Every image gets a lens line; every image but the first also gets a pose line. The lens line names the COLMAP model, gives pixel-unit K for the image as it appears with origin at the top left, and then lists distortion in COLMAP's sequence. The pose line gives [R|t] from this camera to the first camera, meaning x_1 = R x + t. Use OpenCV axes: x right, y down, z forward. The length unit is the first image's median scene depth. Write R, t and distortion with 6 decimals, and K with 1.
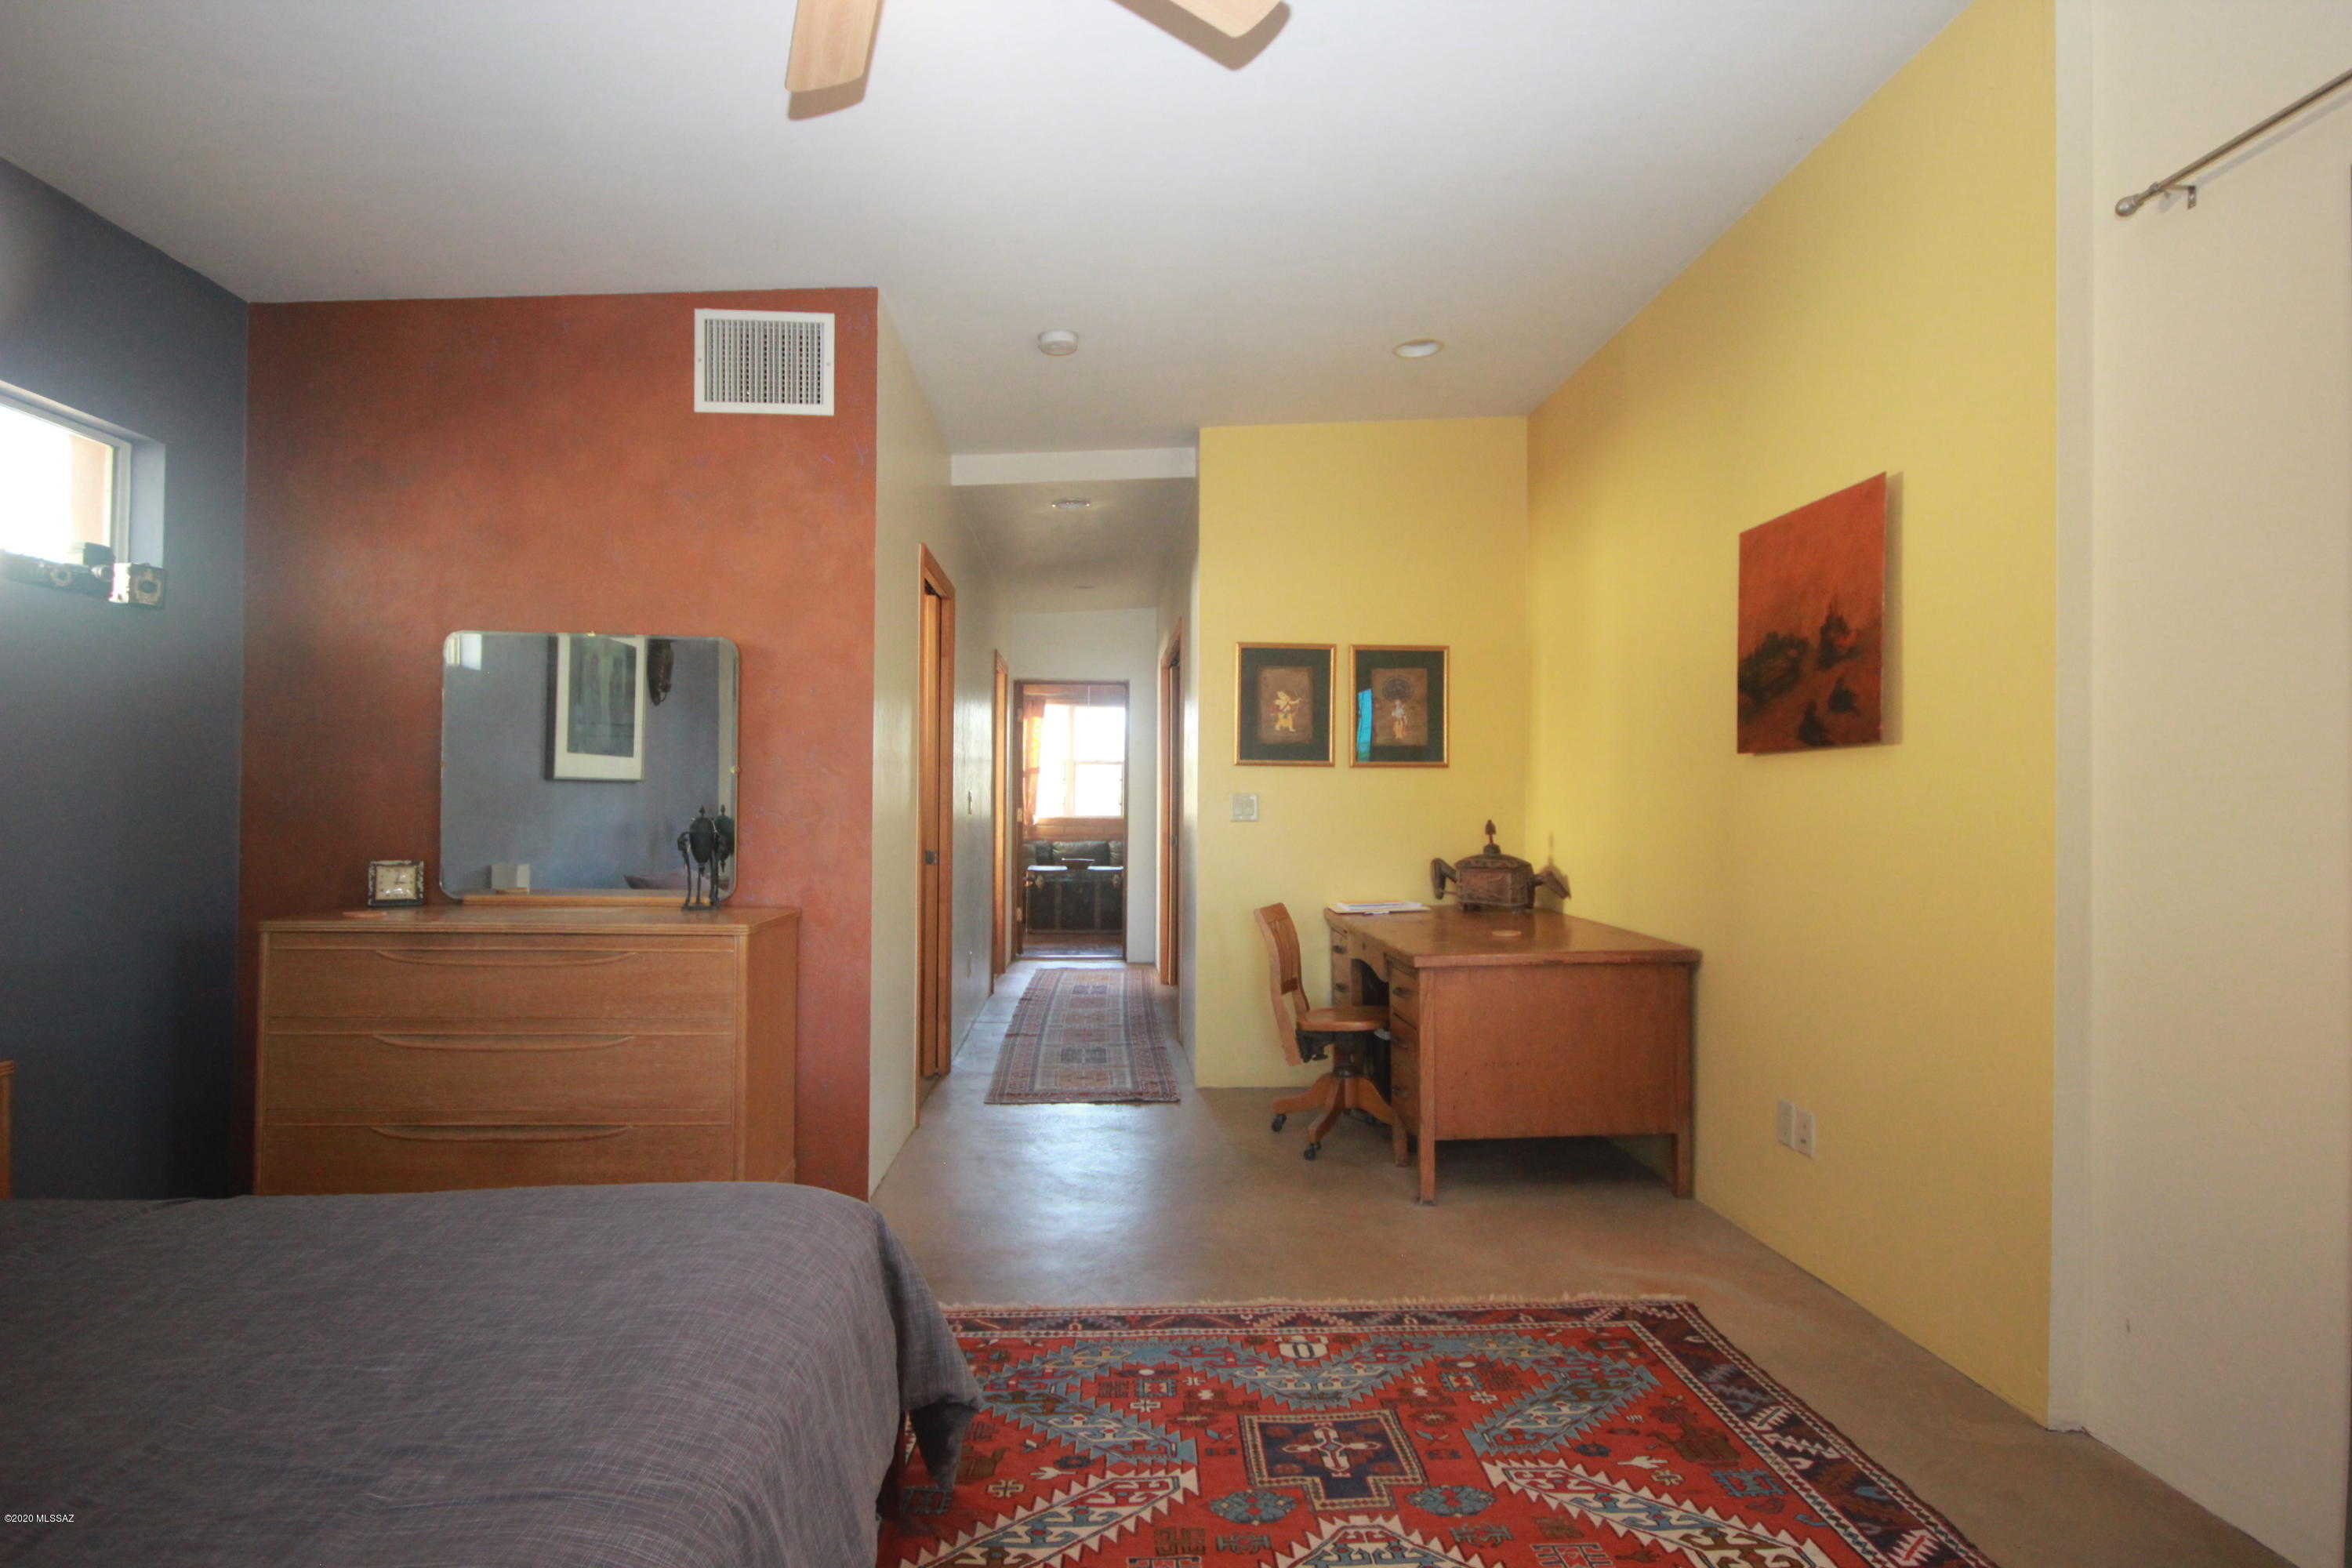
lens RADIAL K [[1178.4, 0, 1174.3], [0, 1178.4, 789.7], [0, 0, 1]] dist [0.005643, 0.001050]
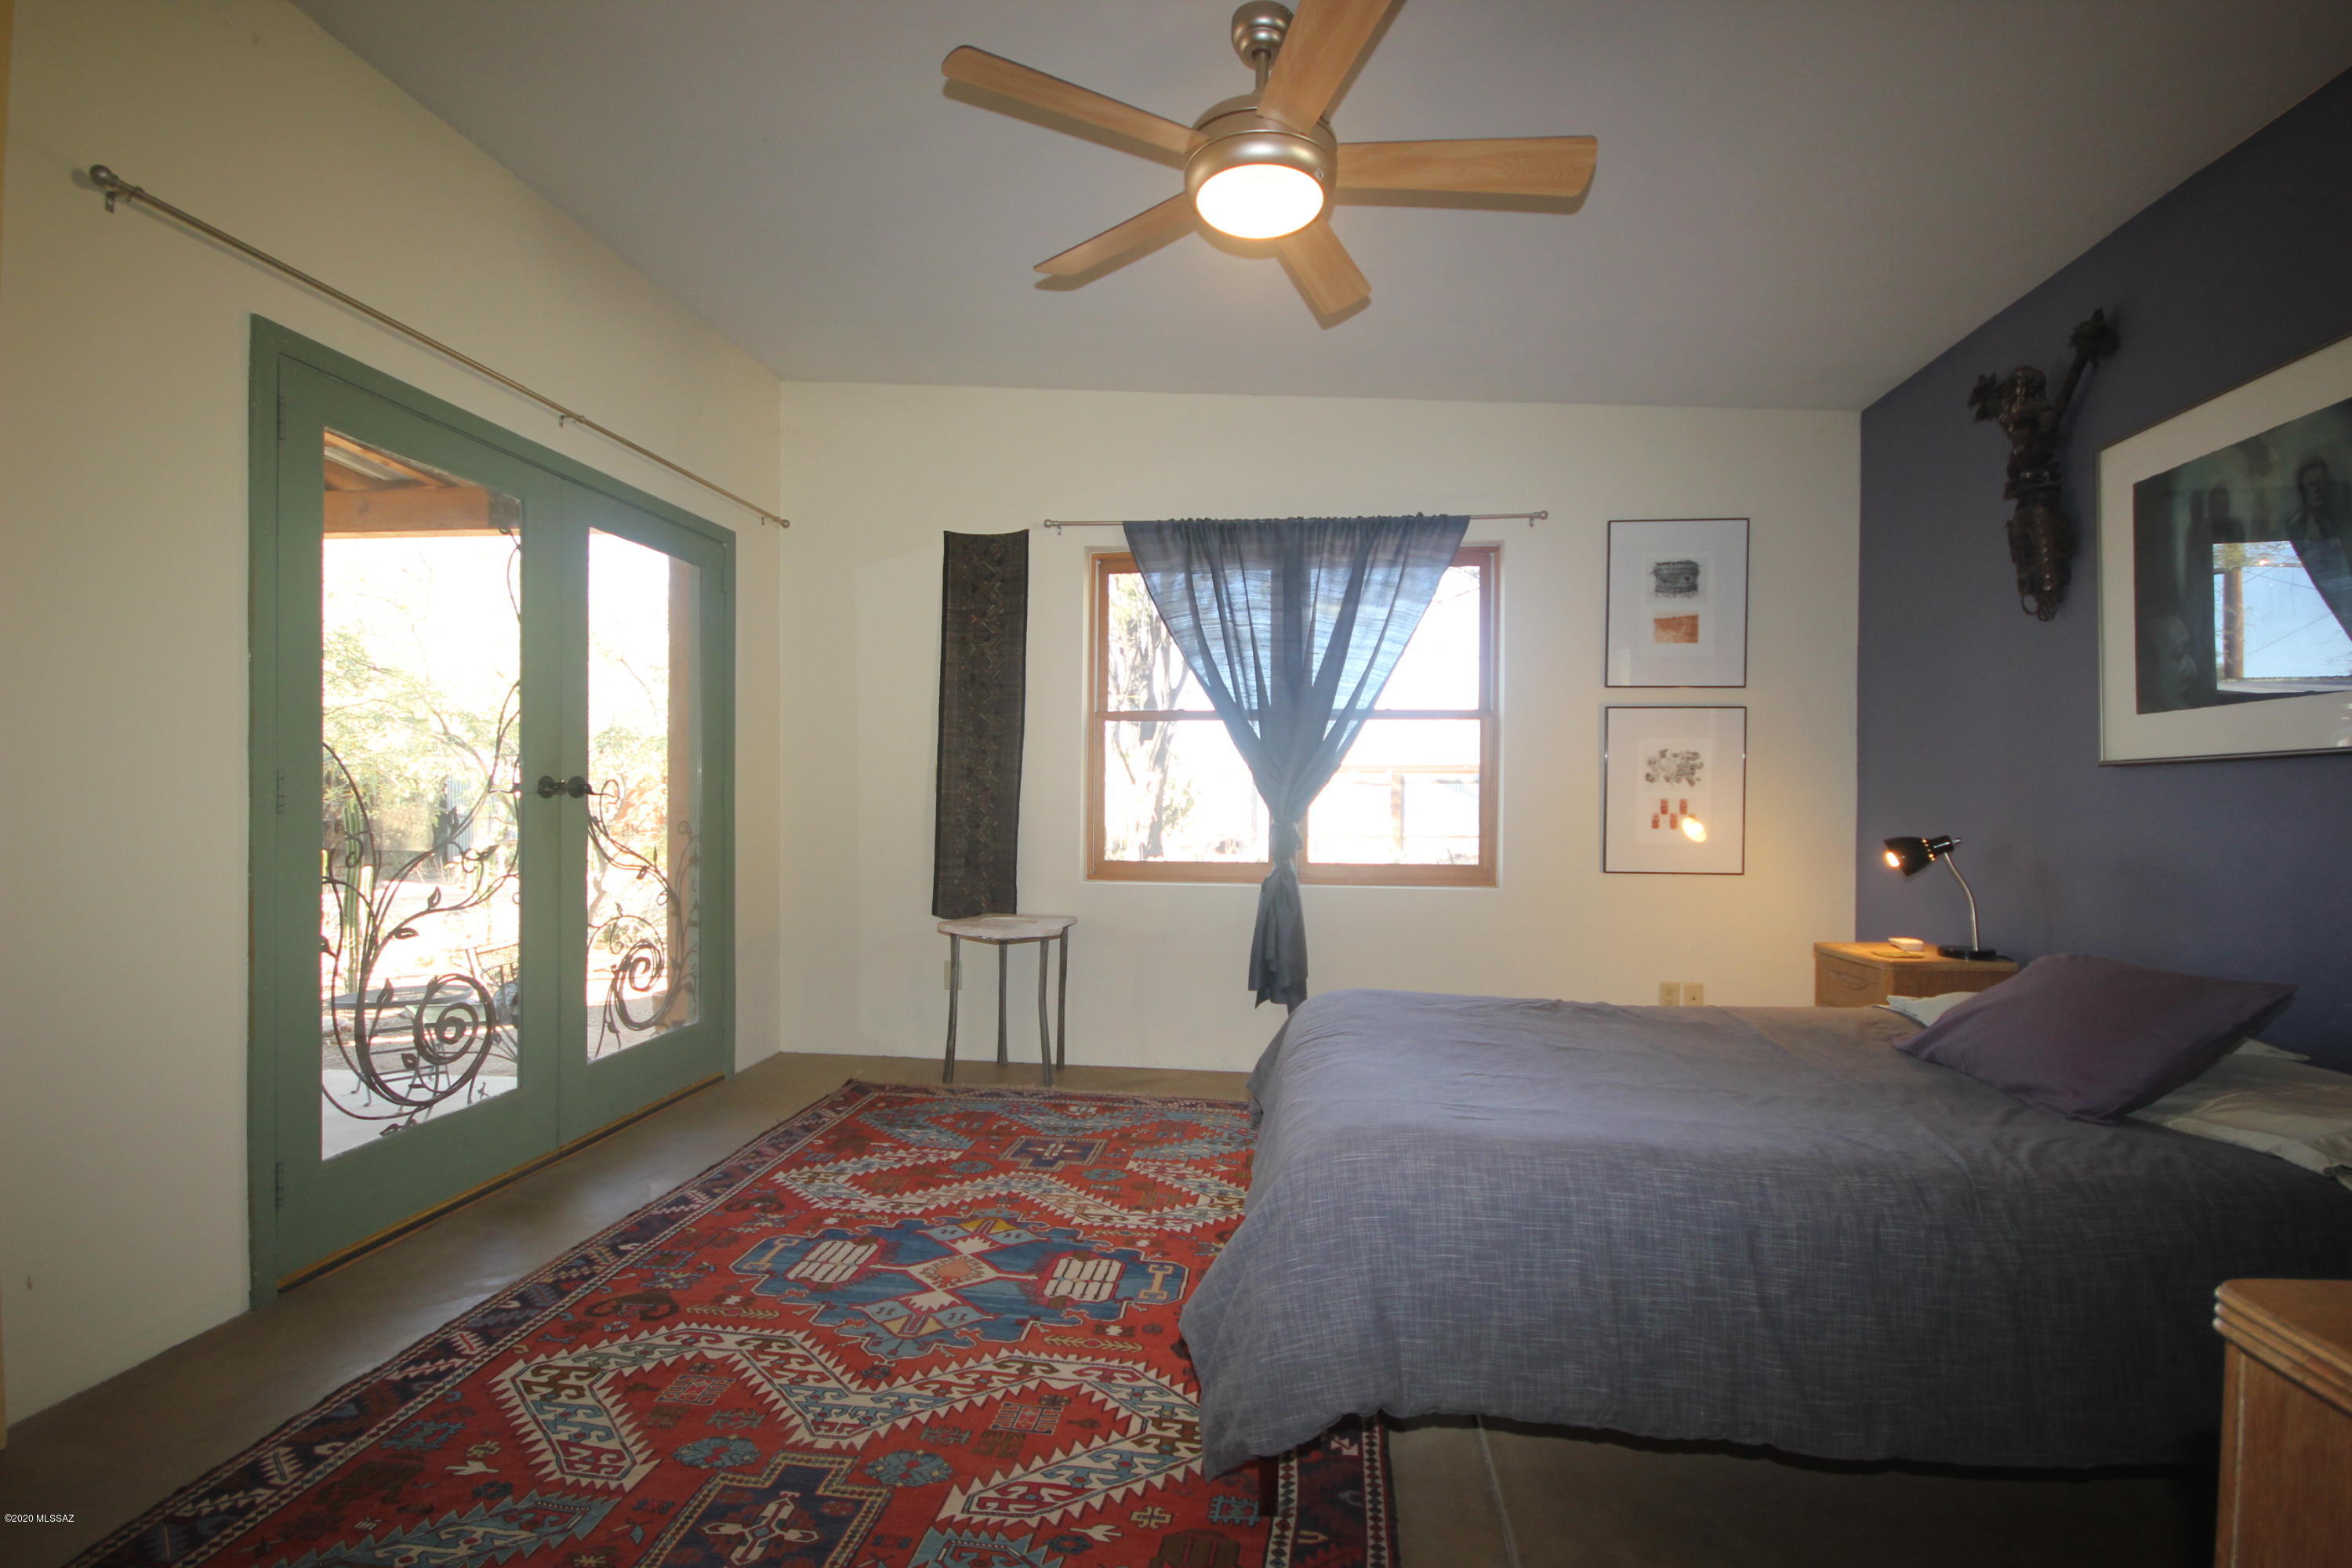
lens RADIAL K [[1095.8, 0, 1175.5], [0, 1095.8, 793.8], [0, 0, 1]] dist [-0.007703, -0.001909]
pose [[-0.983505, -0.014410, 0.180304, -0.311308], [-0.017029, 0.999771, -0.012982, 0.046124], [-0.180076, -0.015838, -0.983525, 1.871756]]
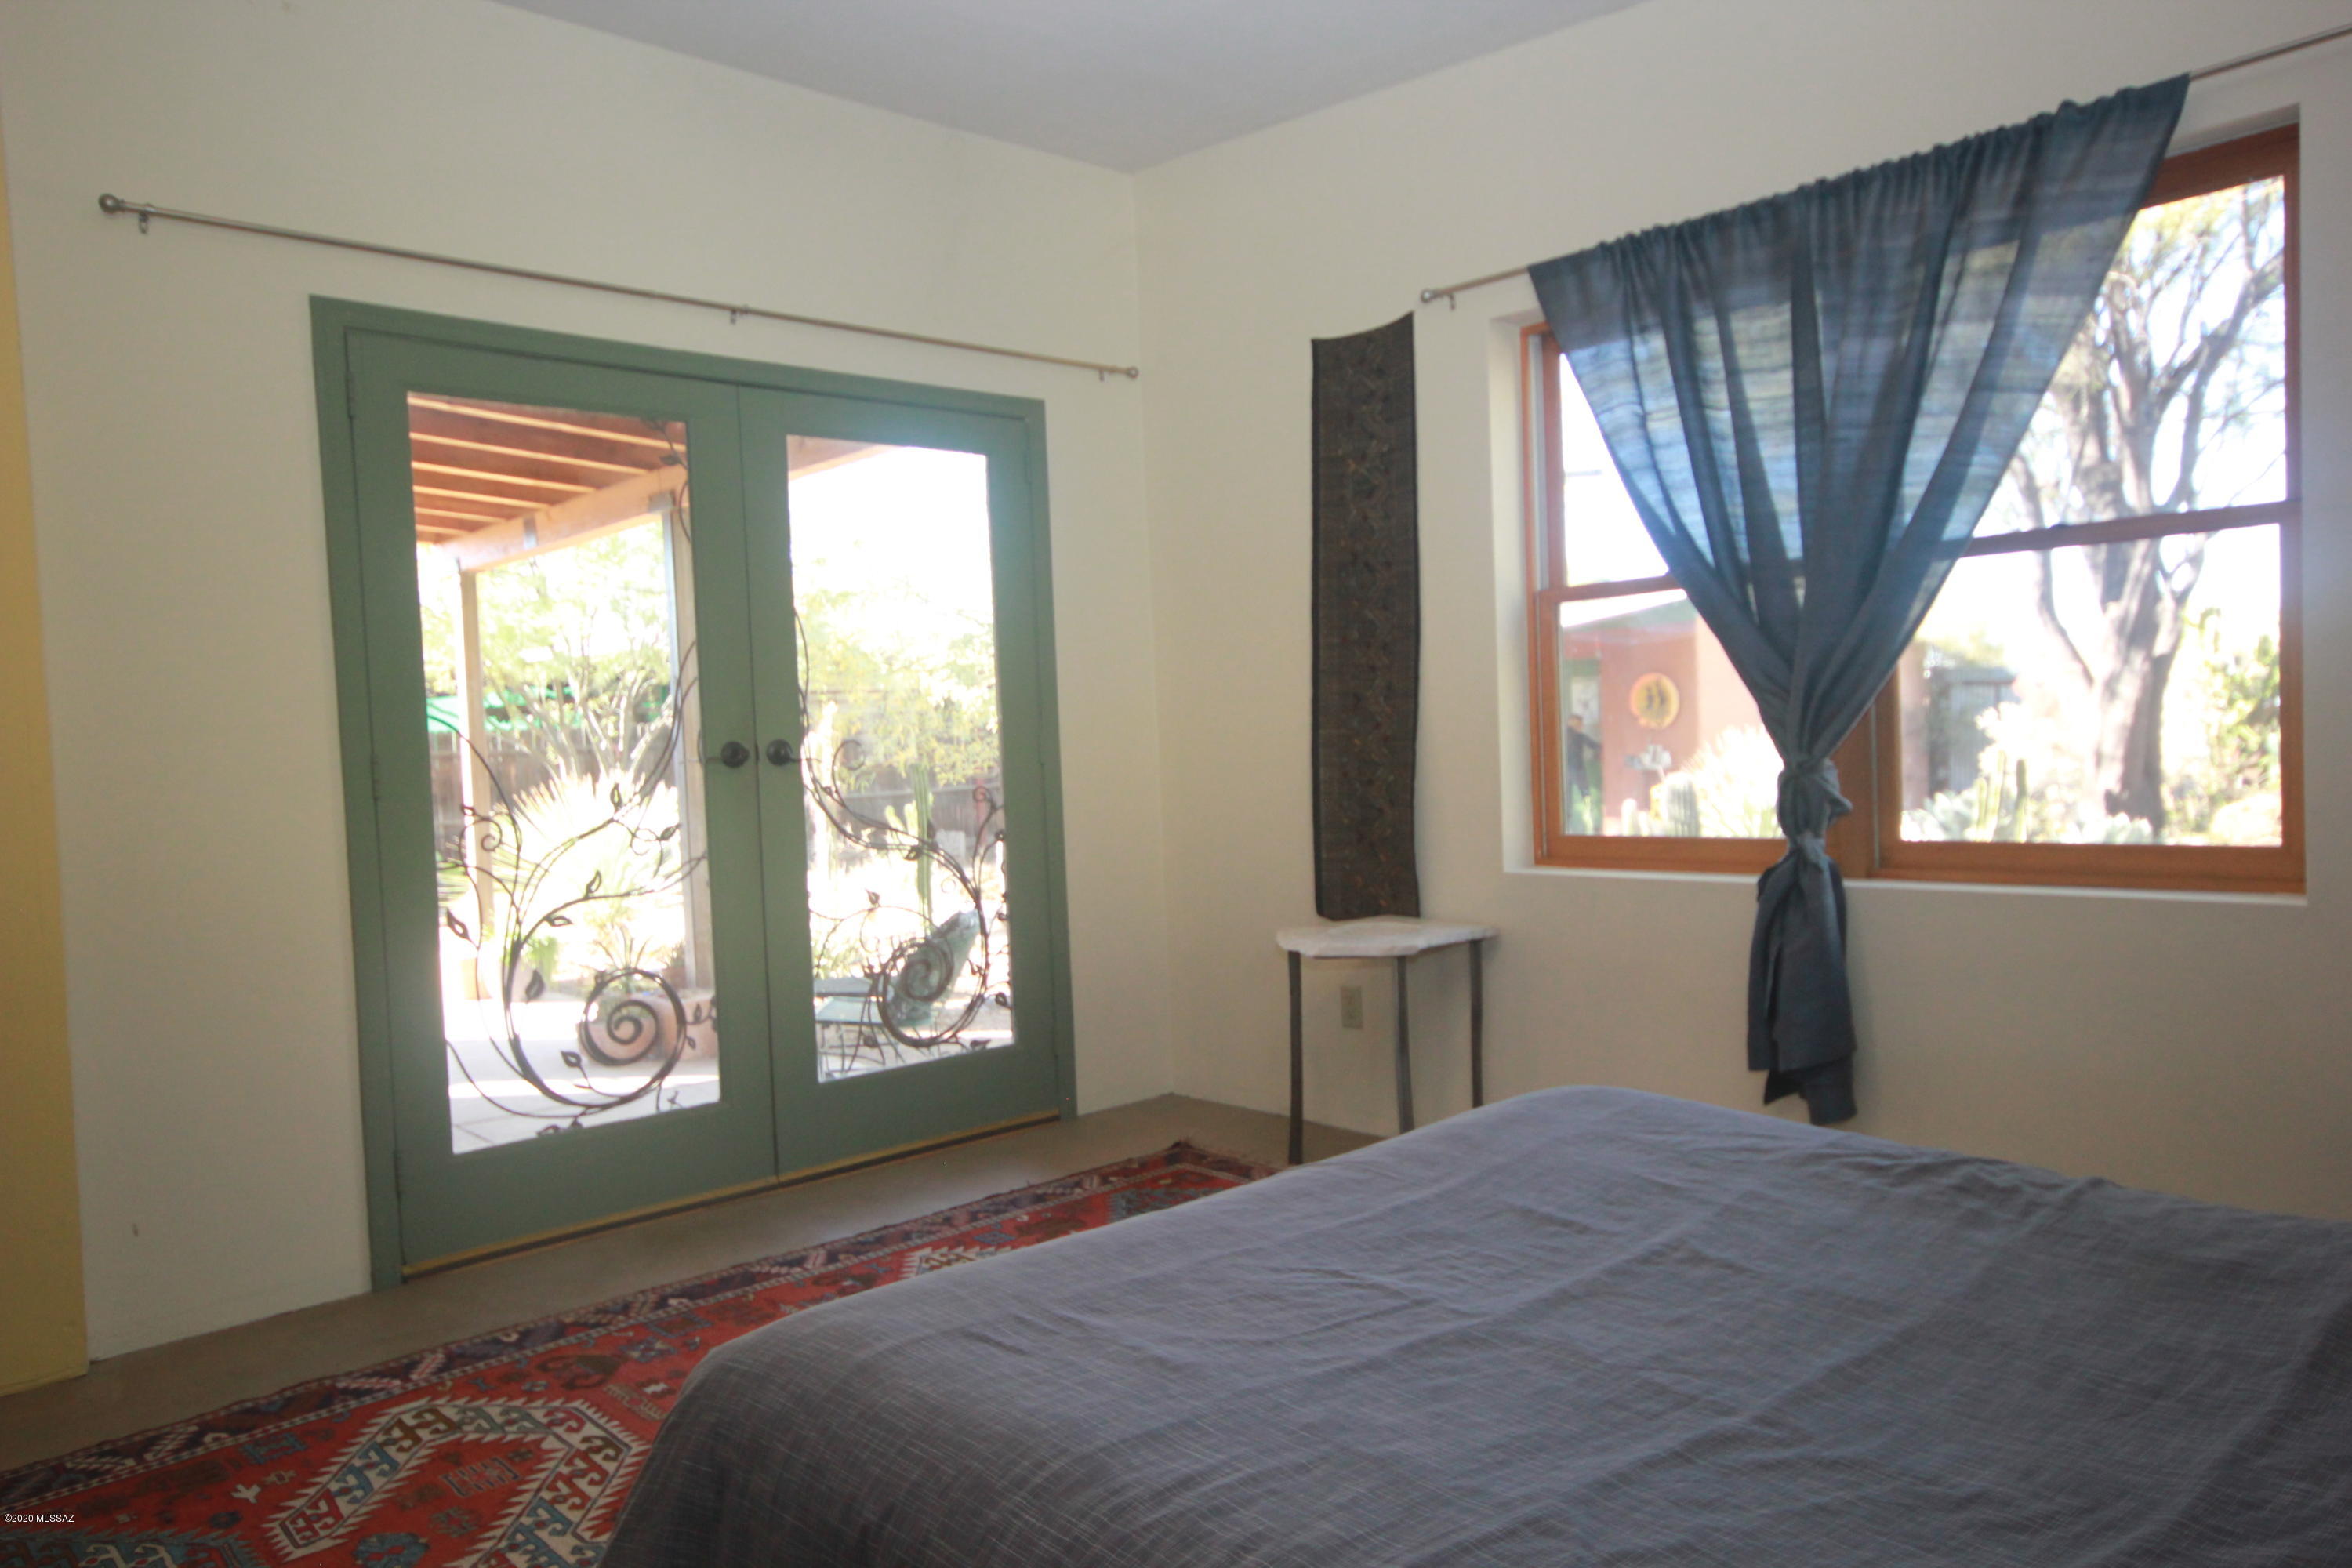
lens RADIAL K [[1606.5, 0, 1175.9], [0, 1606.5, 788.5], [0, 0, 1]] dist [0.009127, 0.017176]
pose [[-0.623858, -0.007138, 0.781505, -1.043707], [0.024062, 0.999309, 0.028335, 0.029676], [-0.781167, 0.036481, -0.623255, 1.278737]]
